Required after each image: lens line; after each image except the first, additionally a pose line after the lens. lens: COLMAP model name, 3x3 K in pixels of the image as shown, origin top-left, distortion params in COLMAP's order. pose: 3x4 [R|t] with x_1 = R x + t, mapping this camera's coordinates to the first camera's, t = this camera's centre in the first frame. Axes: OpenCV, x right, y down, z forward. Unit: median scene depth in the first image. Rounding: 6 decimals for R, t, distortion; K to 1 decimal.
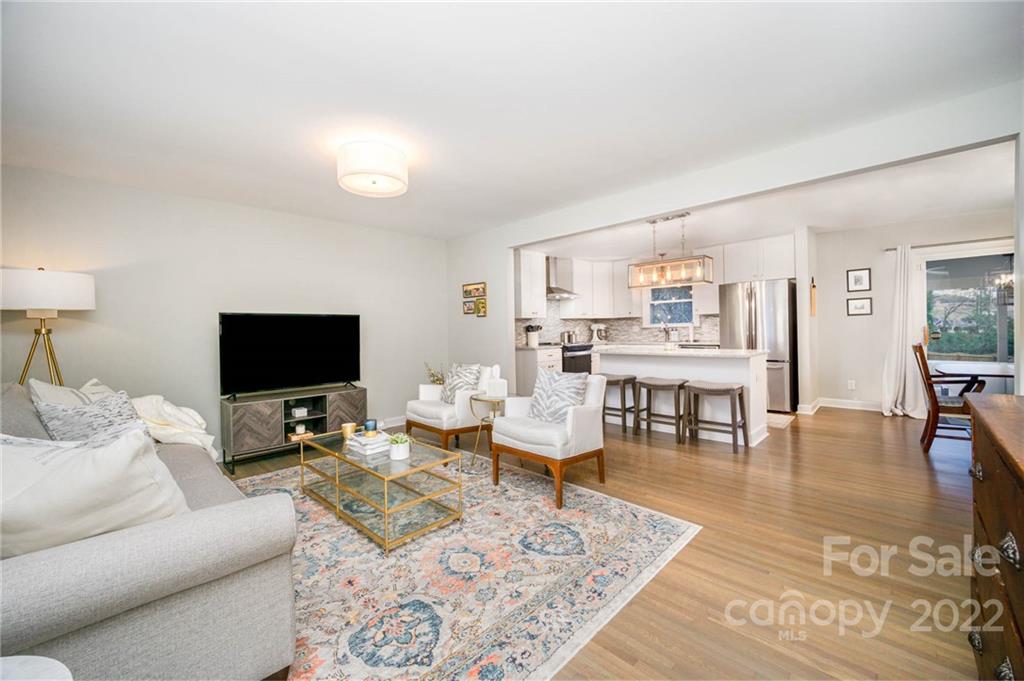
lens RADIAL K [[414.4, 0, 505.0], [0, 414.4, 327.4], [0, 0, 1]] dist [0.003301, 0.000442]
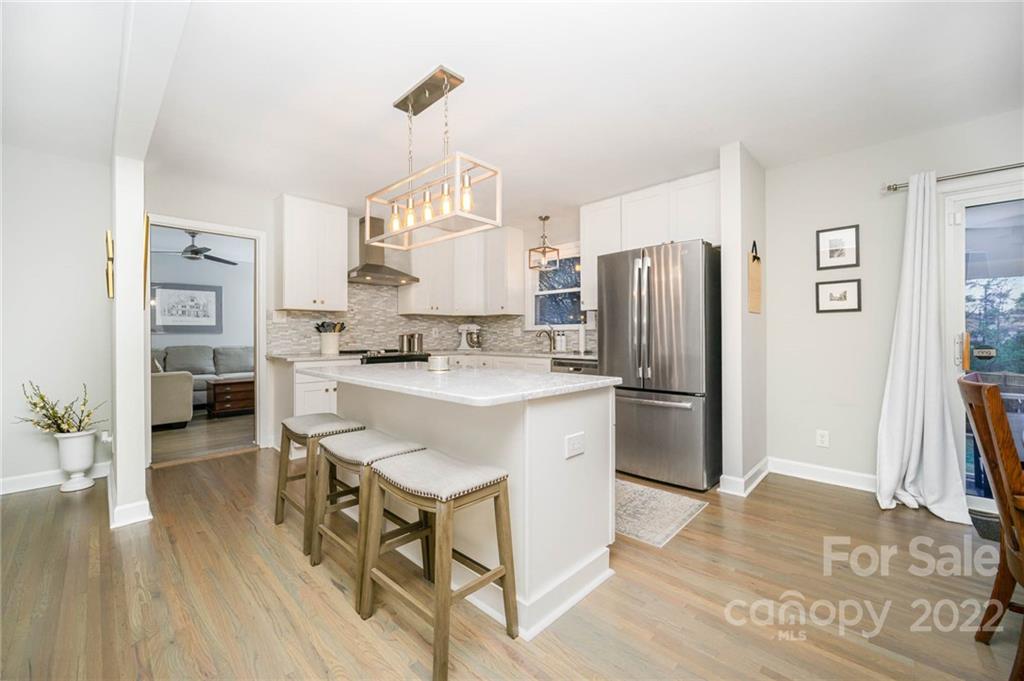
lens RADIAL K [[414.4, 0, 508.3], [0, 414.4, 328.3], [0, 0, 1]] dist [0.003301, 0.000442]
pose [[0.999799, 0.019815, -0.003202, 0.418422], [-0.019852, 0.999732, -0.011911, 0.007525], [0.002965, 0.011972, 0.999924, 0.448838]]
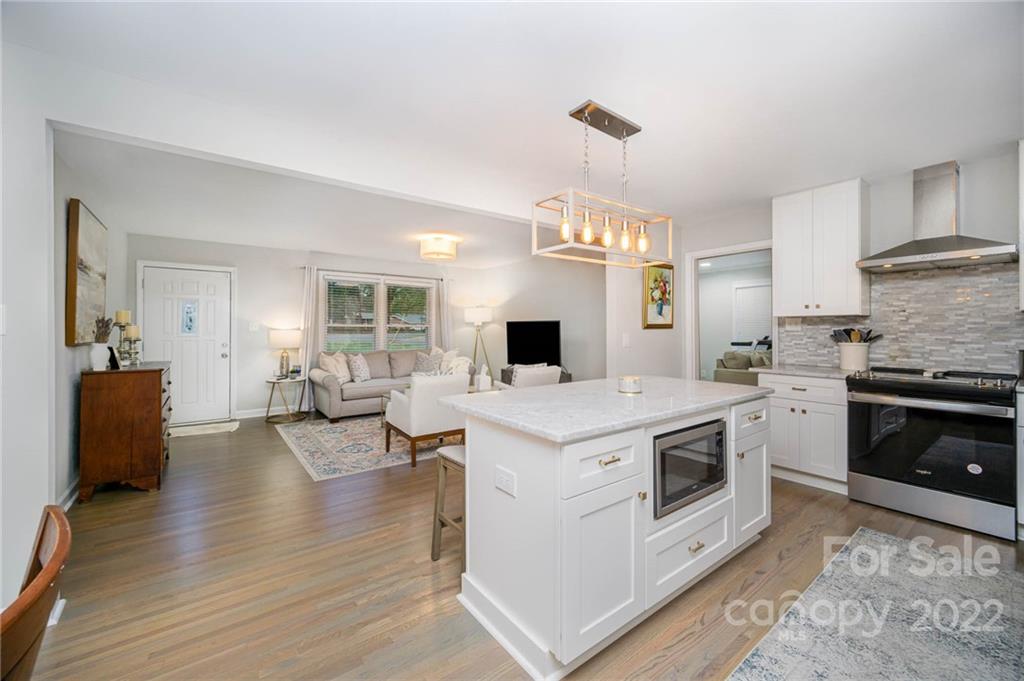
lens RADIAL K [[414.4, 0, 504.0], [0, 414.4, 326.1], [0, 0, 1]] dist [0.003301, 0.000442]
pose [[-0.163698, 0.013533, -0.986418, 0.765411], [0.009378, 0.999882, 0.012161, -0.022797], [0.986466, -0.007260, -0.163805, 0.815321]]
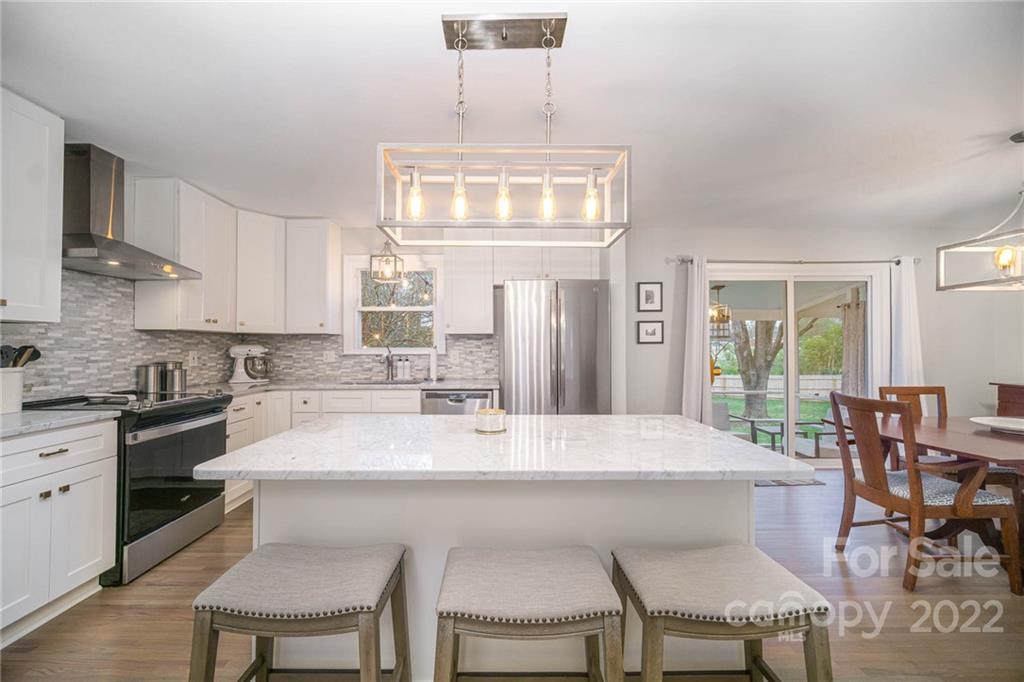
lens RADIAL K [[414.4, 0, 504.0], [0, 414.4, 339.7], [0, 0, 1]] dist [0.003301, 0.000442]
pose [[0.709254, 0.034449, 0.704110, 0.140221], [-0.019548, 0.999382, -0.029205, -0.009102], [-0.704682, 0.006949, 0.709490, 0.650482]]
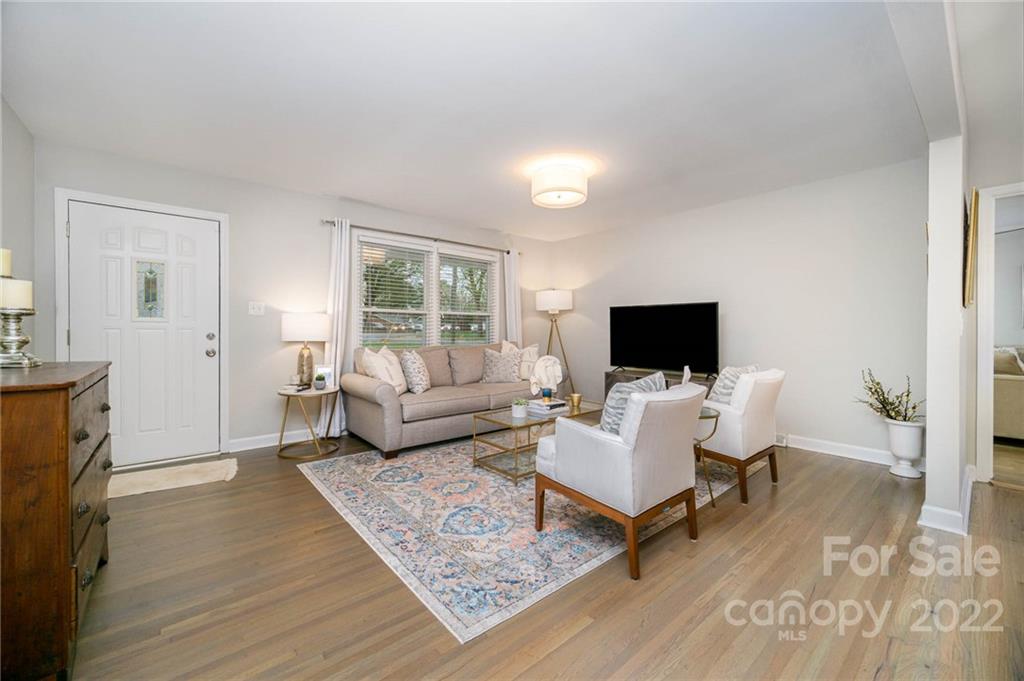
lens RADIAL K [[414.4, 0, 508.9], [0, 414.4, 334.8], [0, 0, 1]] dist [0.003301, 0.000442]
pose [[-0.106858, 0.030995, -0.993791, 0.470858], [0.005229, 0.999518, 0.030612, 0.008934], [0.994261, -0.001925, -0.106969, 0.507901]]
